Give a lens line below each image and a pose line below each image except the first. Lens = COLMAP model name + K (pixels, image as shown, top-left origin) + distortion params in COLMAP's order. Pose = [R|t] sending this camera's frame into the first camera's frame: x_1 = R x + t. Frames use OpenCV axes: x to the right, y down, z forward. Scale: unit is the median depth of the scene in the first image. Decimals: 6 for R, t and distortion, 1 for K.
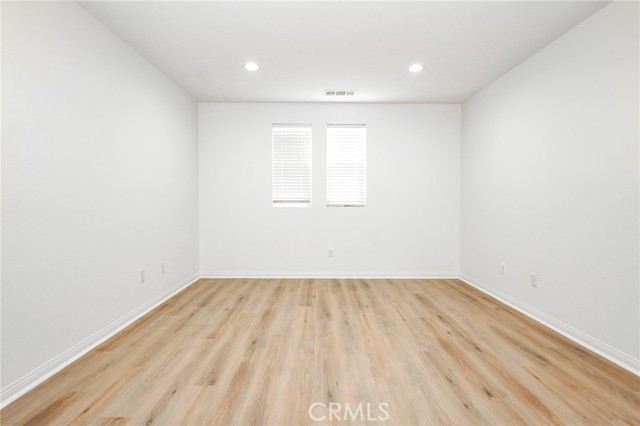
lens RADIAL K [[336.1, 0, 308.6], [0, 336.1, 209.5], [0, 0, 1]] dist [-0.003740, 0.000049]
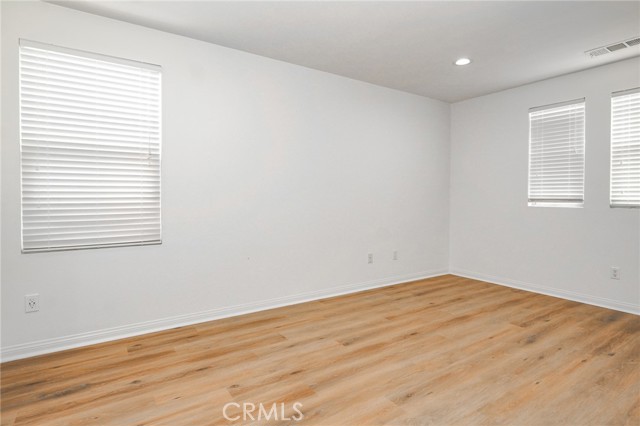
lens RADIAL K [[336.1, 0, 317.0], [0, 336.1, 197.5], [0, 0, 1]] dist [-0.003740, 0.000049]
pose [[0.562390, 0.003915, -0.826863, 0.515129], [-0.027503, 0.999524, -0.013973, -0.005691], [0.826415, 0.030599, 0.562230, 0.146832]]
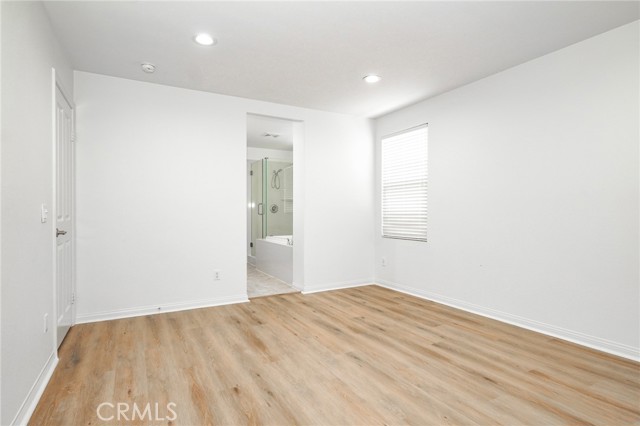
lens RADIAL K [[336.1, 0, 316.7], [0, 336.1, 215.6], [0, 0, 1]] dist [-0.003740, 0.000049]
pose [[-0.870112, 0.006368, -0.492812, 0.597948], [-0.012047, 0.999343, 0.034184, -0.032586], [0.492706, 0.035681, -0.869464, 1.454914]]
